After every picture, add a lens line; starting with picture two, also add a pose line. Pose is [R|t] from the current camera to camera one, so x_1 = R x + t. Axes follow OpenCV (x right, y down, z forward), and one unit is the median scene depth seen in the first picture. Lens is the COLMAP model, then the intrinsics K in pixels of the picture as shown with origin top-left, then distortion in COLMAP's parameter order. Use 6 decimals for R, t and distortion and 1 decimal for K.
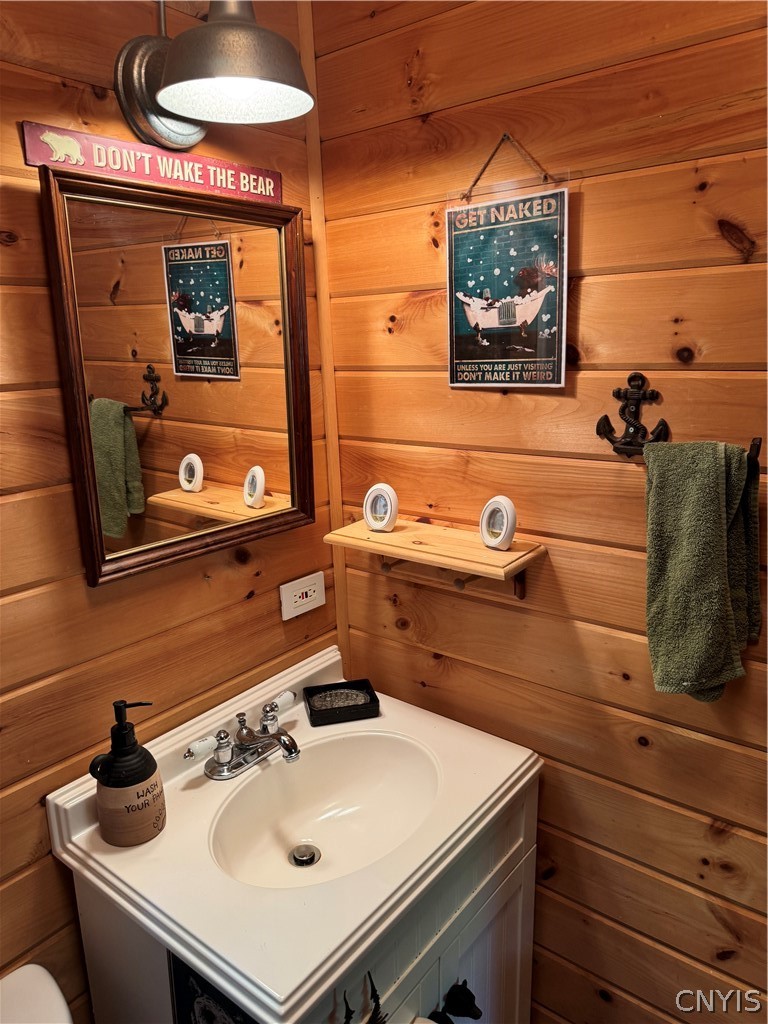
lens RADIAL K [[738.7, 0, 383.8], [0, 738.7, 504.4], [0, 0, 1]] dist [0.043708, -0.038764]
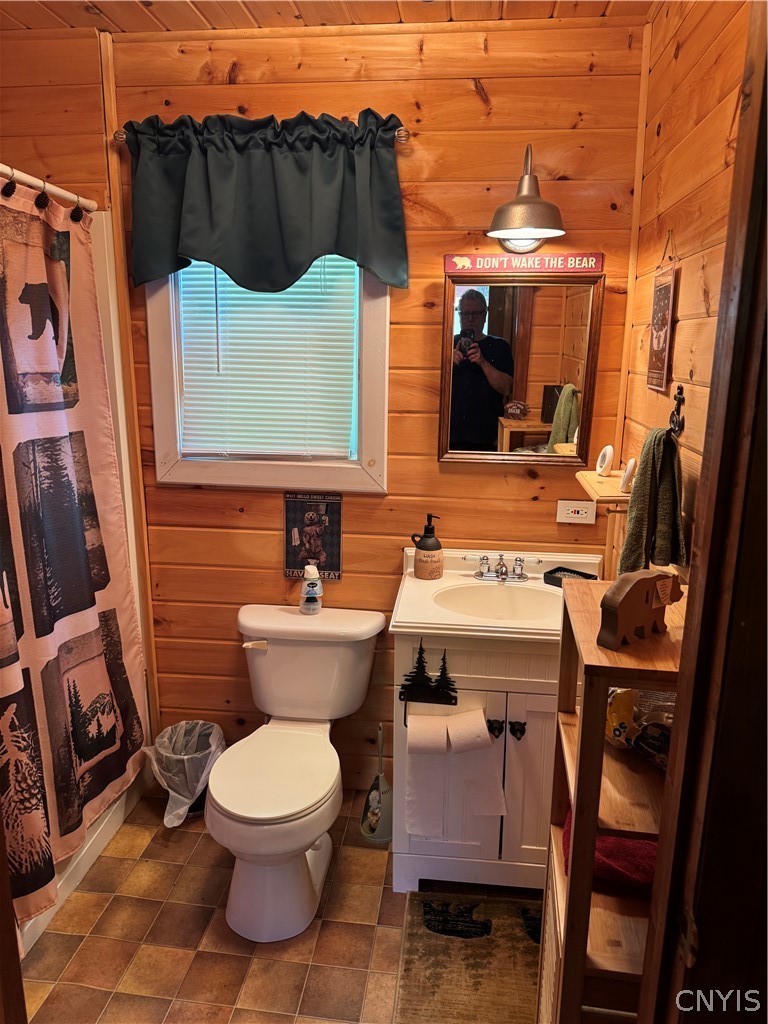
lens RADIAL K [[738.7, 0, 382.1], [0, 738.7, 515.9], [0, 0, 1]] dist [0.043708, -0.038764]
pose [[0.527266, 0.230353, -0.817880, 1.163857], [-0.216799, 0.967164, 0.132634, 0.010183], [0.821577, 0.107382, 0.559893, -0.289920]]
